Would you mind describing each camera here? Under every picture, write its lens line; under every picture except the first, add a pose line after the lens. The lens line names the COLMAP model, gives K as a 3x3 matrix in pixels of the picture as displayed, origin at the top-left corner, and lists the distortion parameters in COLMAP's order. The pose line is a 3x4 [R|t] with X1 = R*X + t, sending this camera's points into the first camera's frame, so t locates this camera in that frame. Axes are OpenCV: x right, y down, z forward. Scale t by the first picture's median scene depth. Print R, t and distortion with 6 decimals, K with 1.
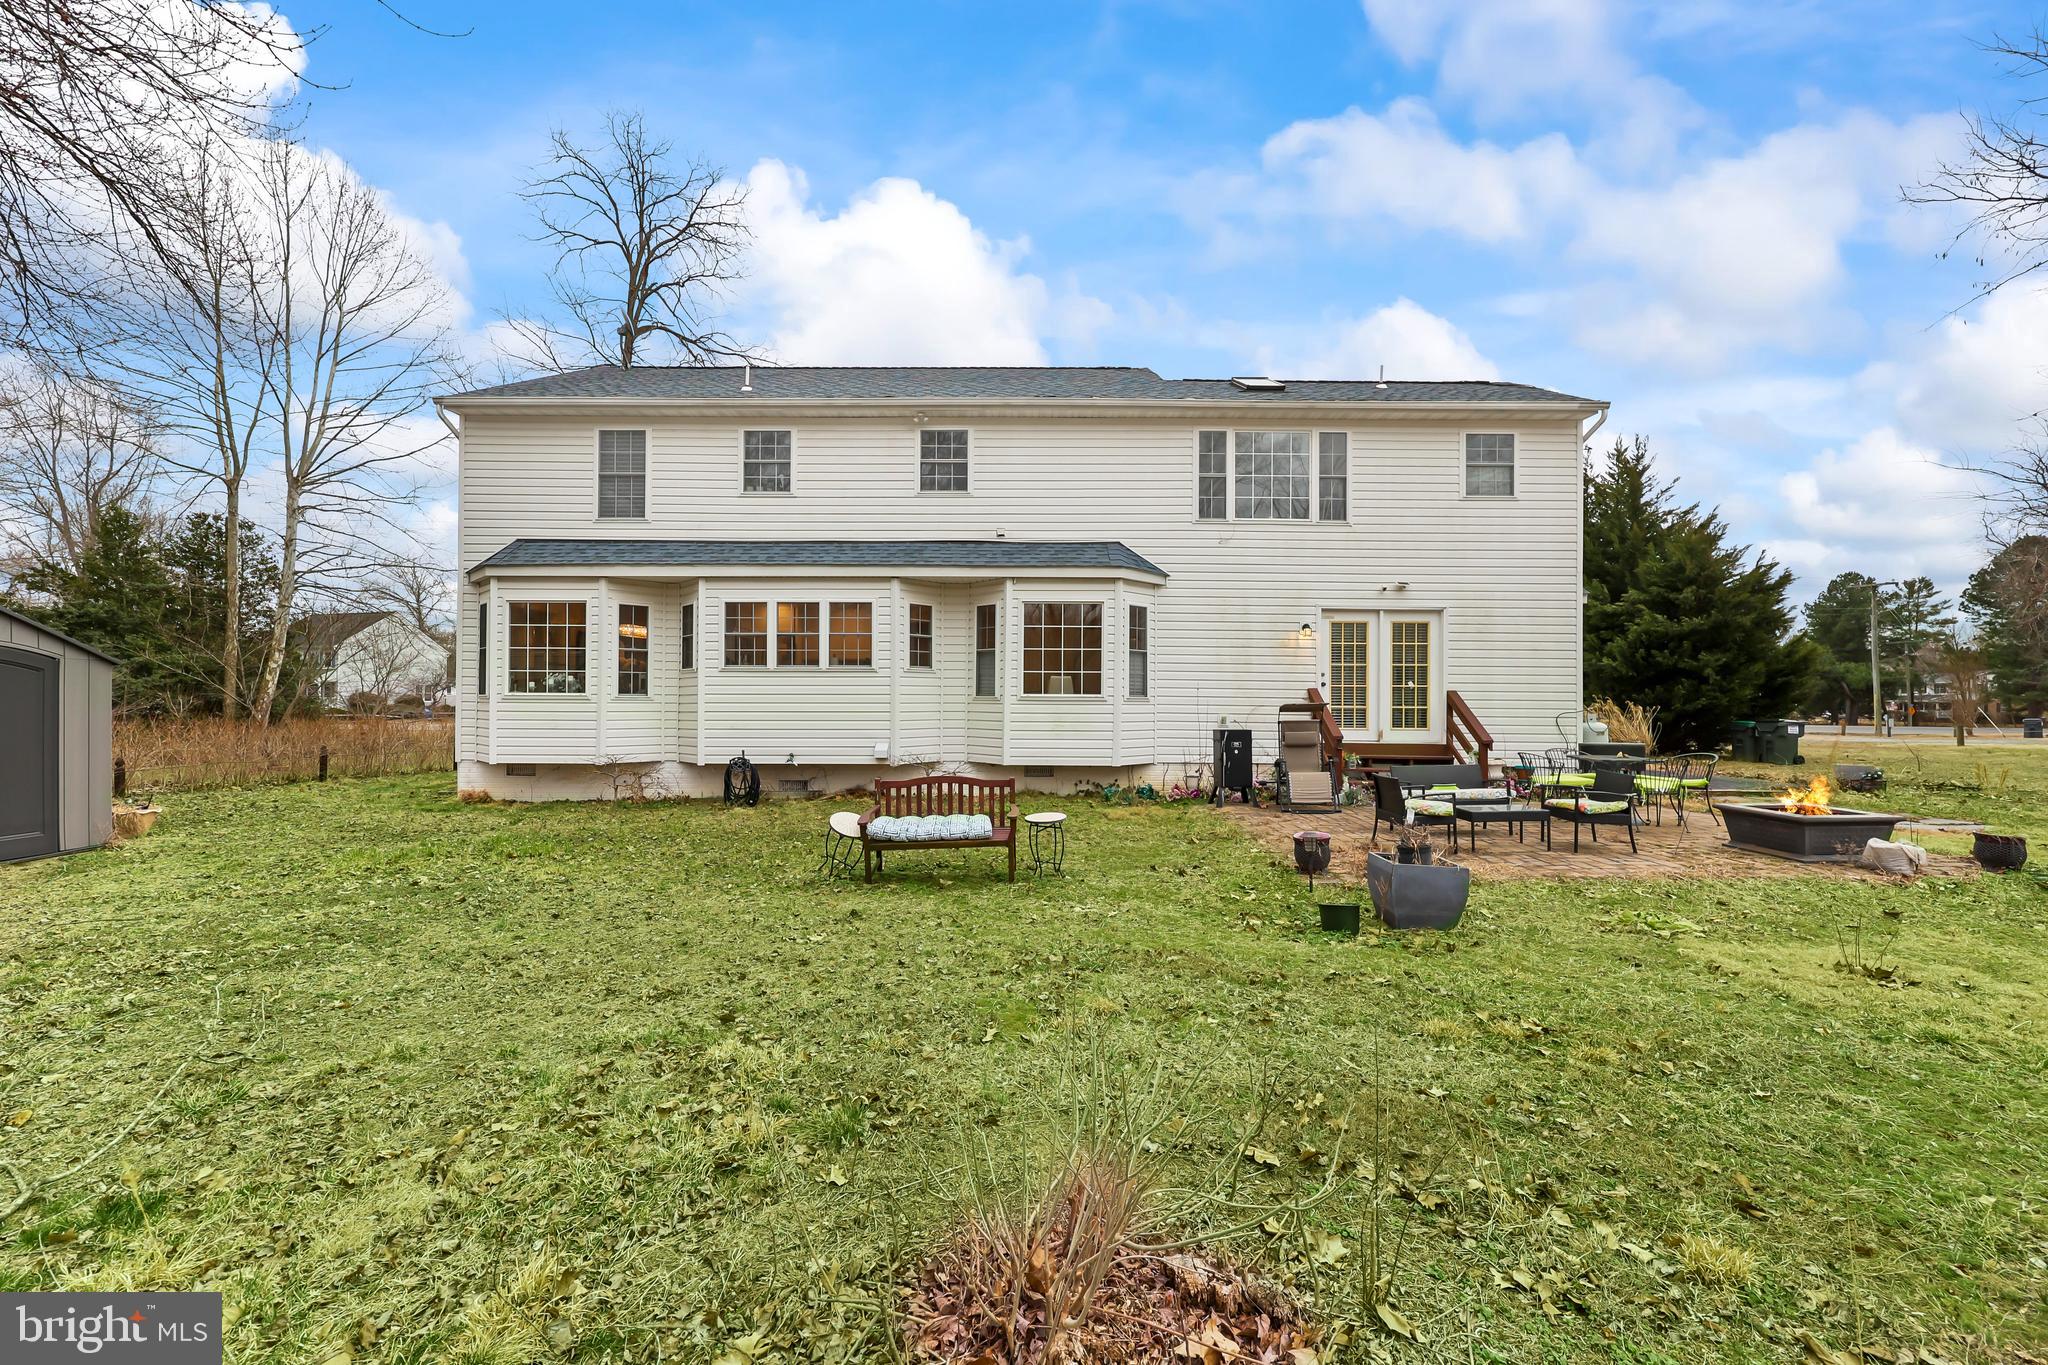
lens RADIAL K [[830.0, 0, 1022.9], [0, 830.0, 696.9], [0, 0, 1]] dist [-0.004091, -0.000149]
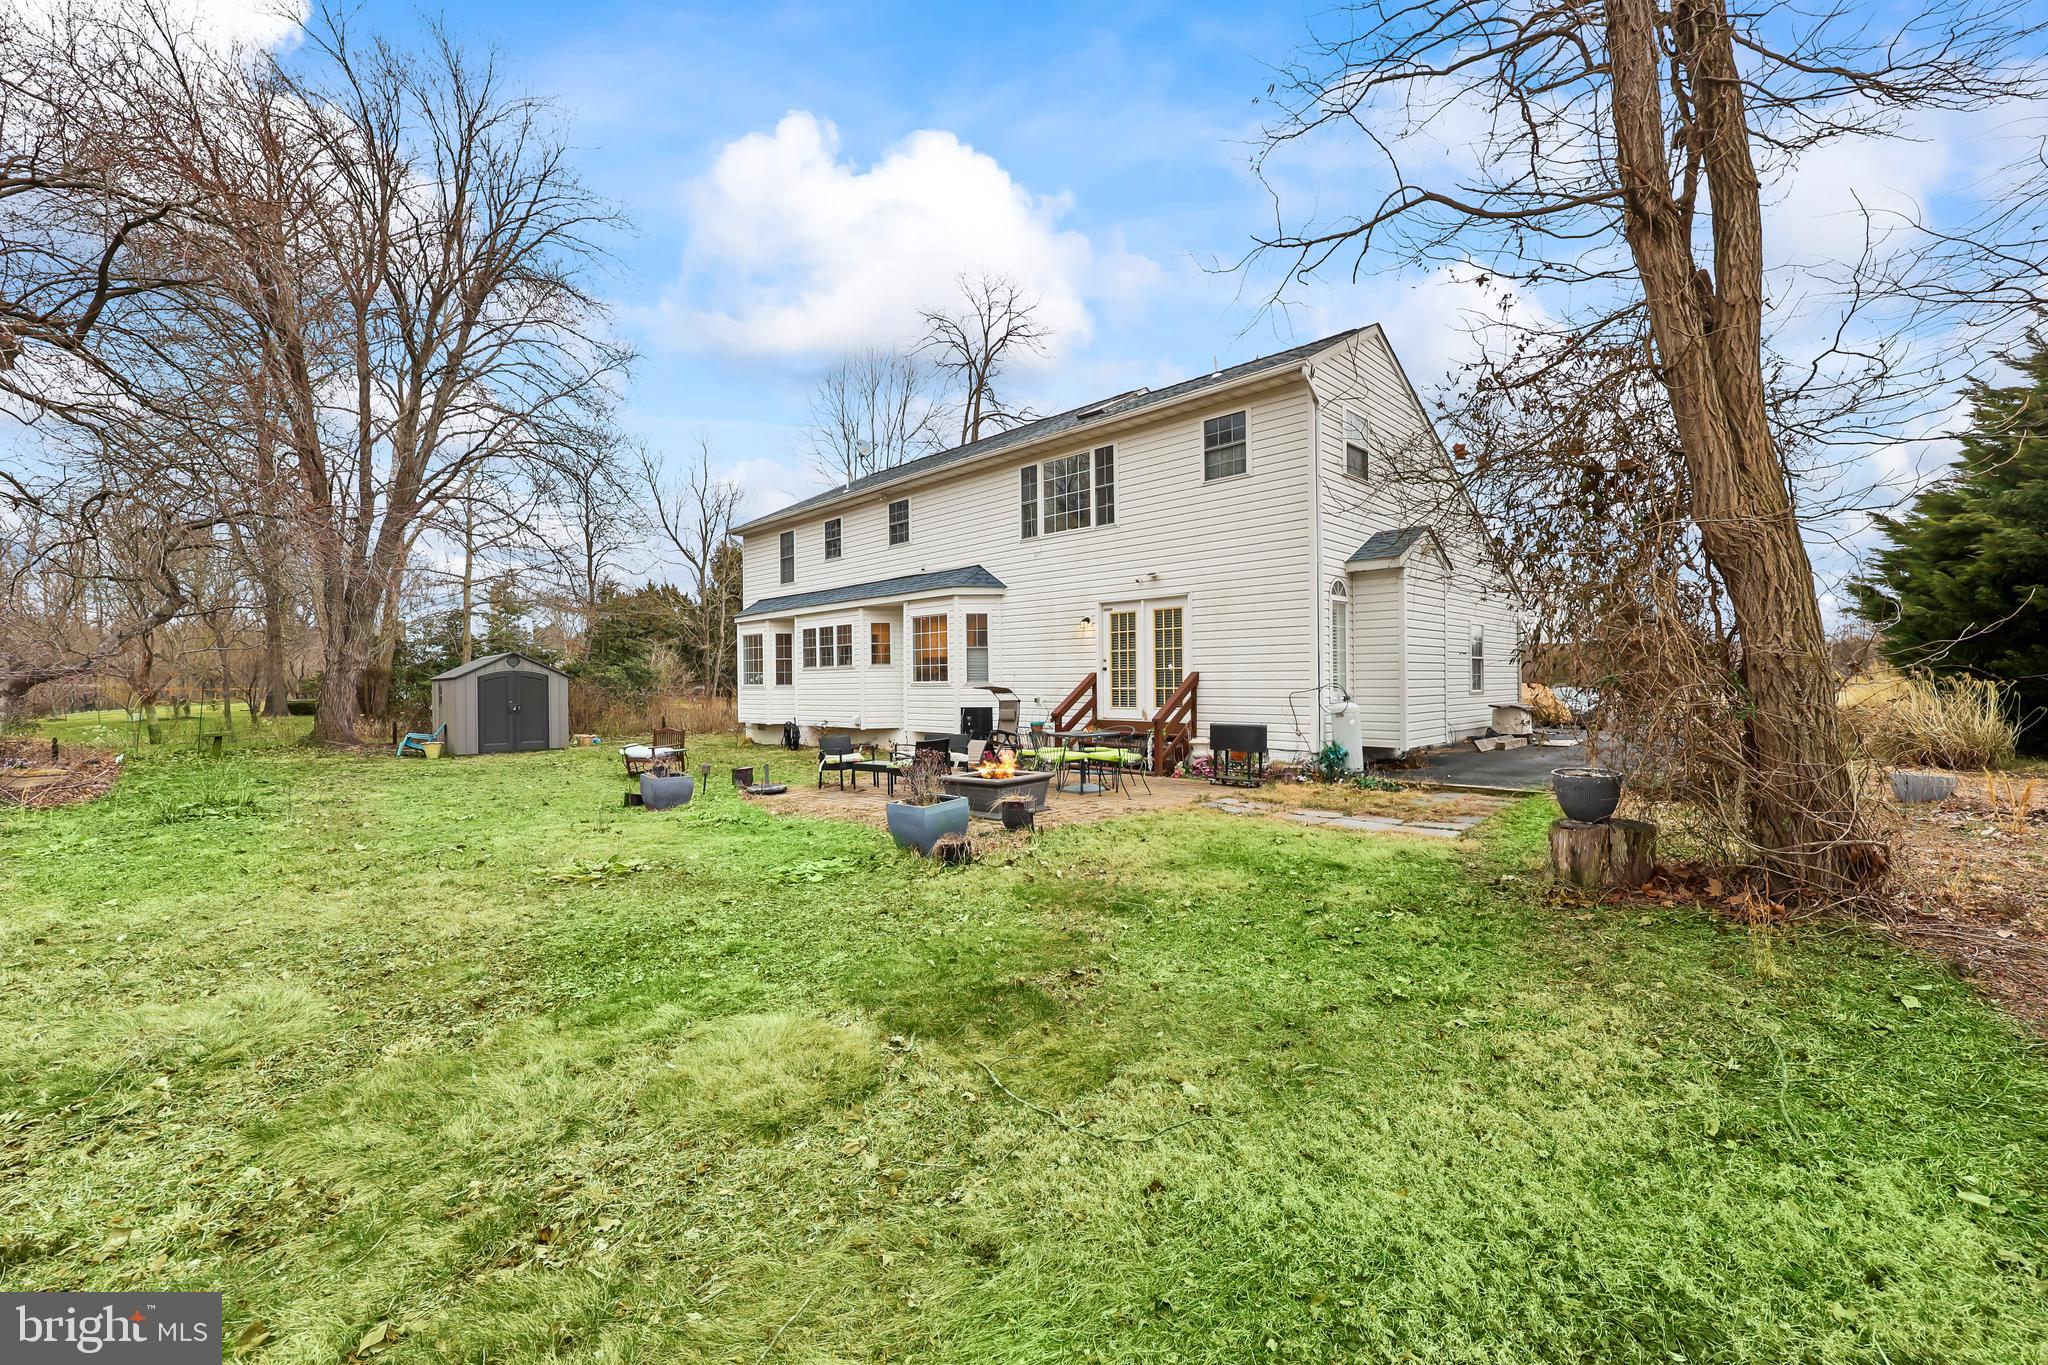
lens RADIAL K [[830.0, 0, 1018.5], [0, 830.0, 681.8], [0, 0, 1]] dist [-0.004091, -0.000149]
pose [[0.712635, -0.014233, -0.701391, 1.081533], [0.020466, 0.999790, 0.000506, -0.000046], [0.701236, -0.014715, 0.712777, 0.102720]]
